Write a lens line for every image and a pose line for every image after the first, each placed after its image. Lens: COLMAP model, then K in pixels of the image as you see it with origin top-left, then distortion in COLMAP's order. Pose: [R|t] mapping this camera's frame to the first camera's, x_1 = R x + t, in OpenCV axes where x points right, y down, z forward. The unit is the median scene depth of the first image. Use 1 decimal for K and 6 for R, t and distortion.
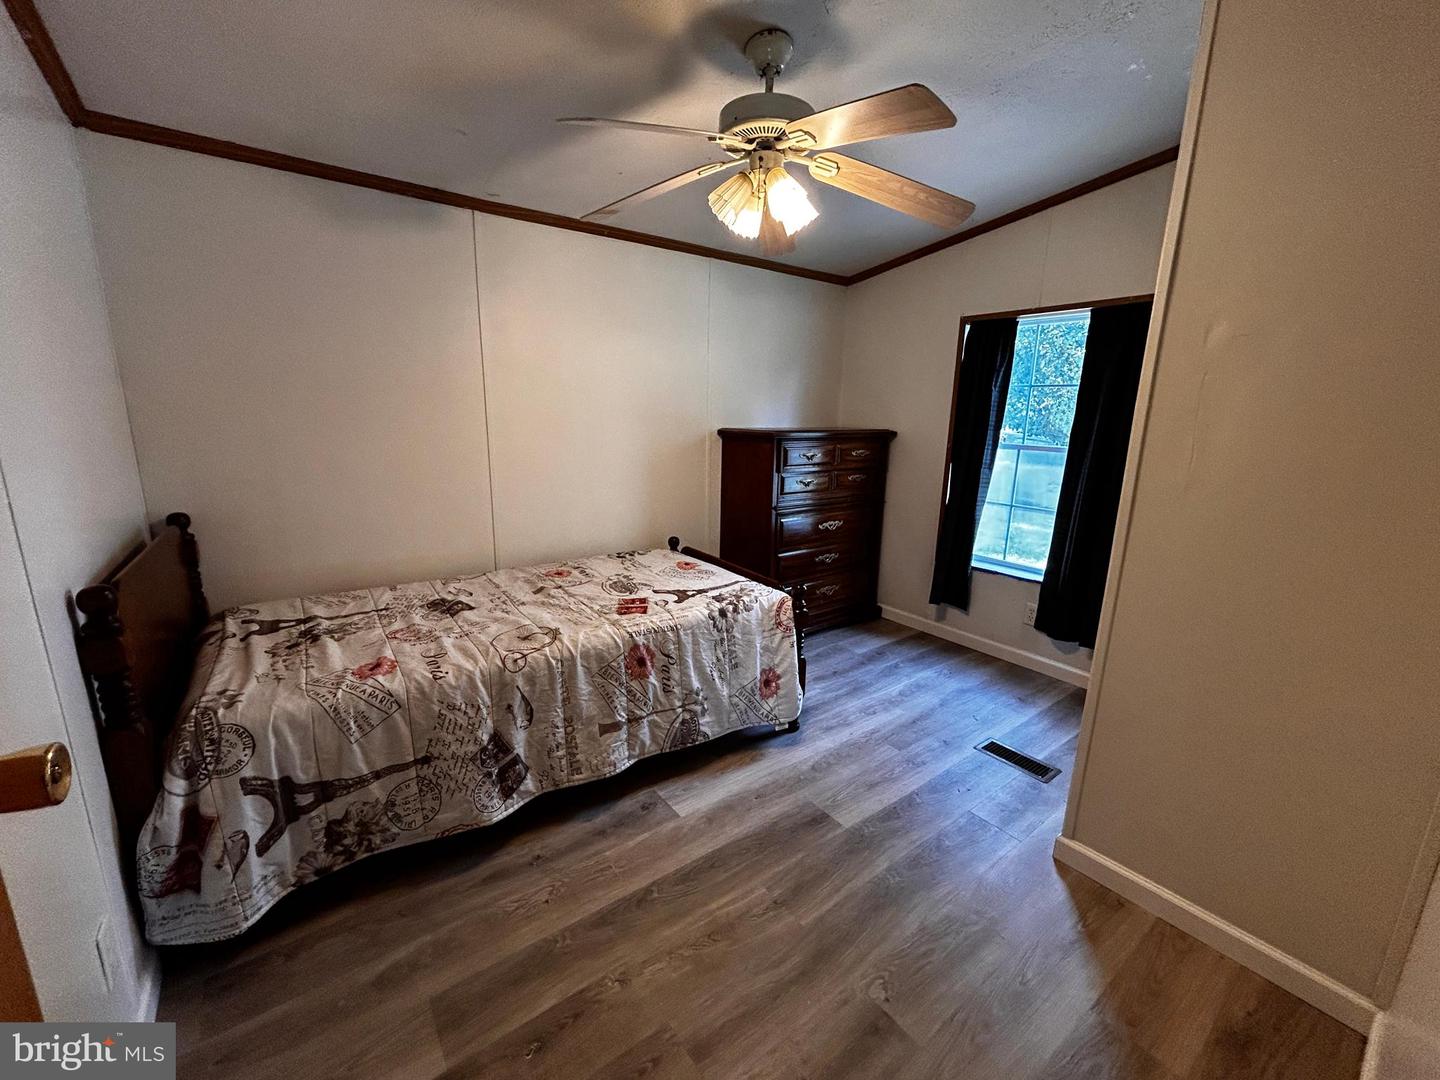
lens RADIAL K [[587.5, 0, 715.8], [0, 587.5, 539.1], [0, 0, 1]] dist [0.015961, -0.003524]
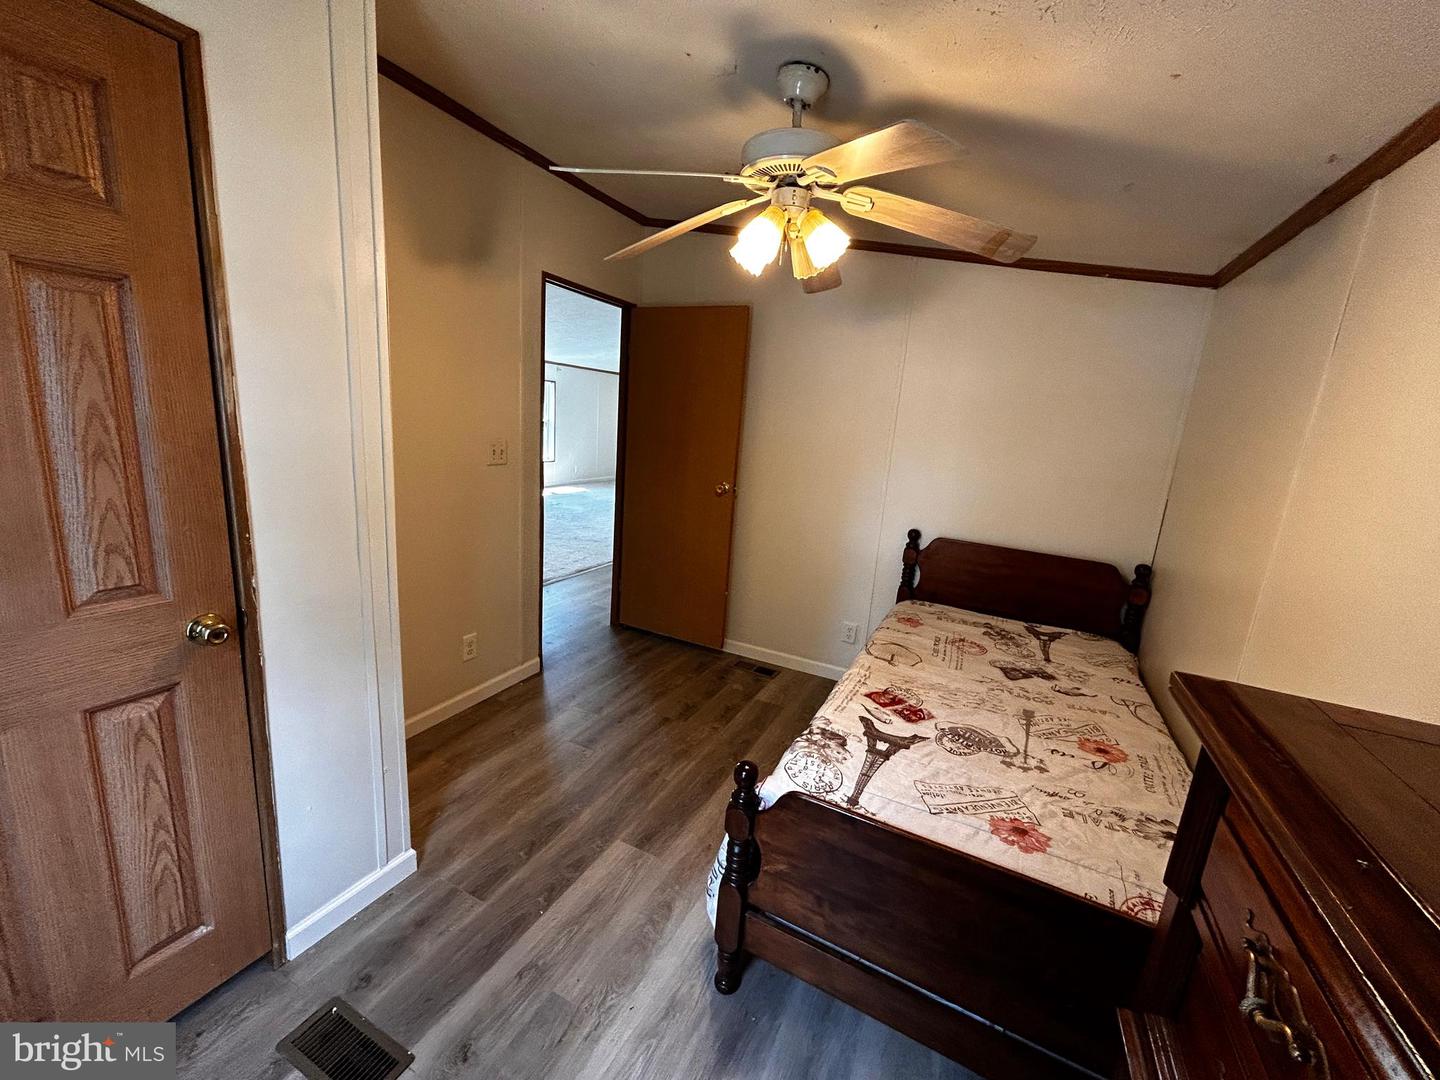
lens RADIAL K [[587.5, 0, 715.8], [0, 587.5, 539.1], [0, 0, 1]] dist [0.015961, -0.003524]
pose [[-0.886736, 0.007186, -0.462221, 0.477739], [-0.193860, 0.901930, 0.385928, -0.375951], [0.419665, 0.431822, -0.798380, 1.467807]]
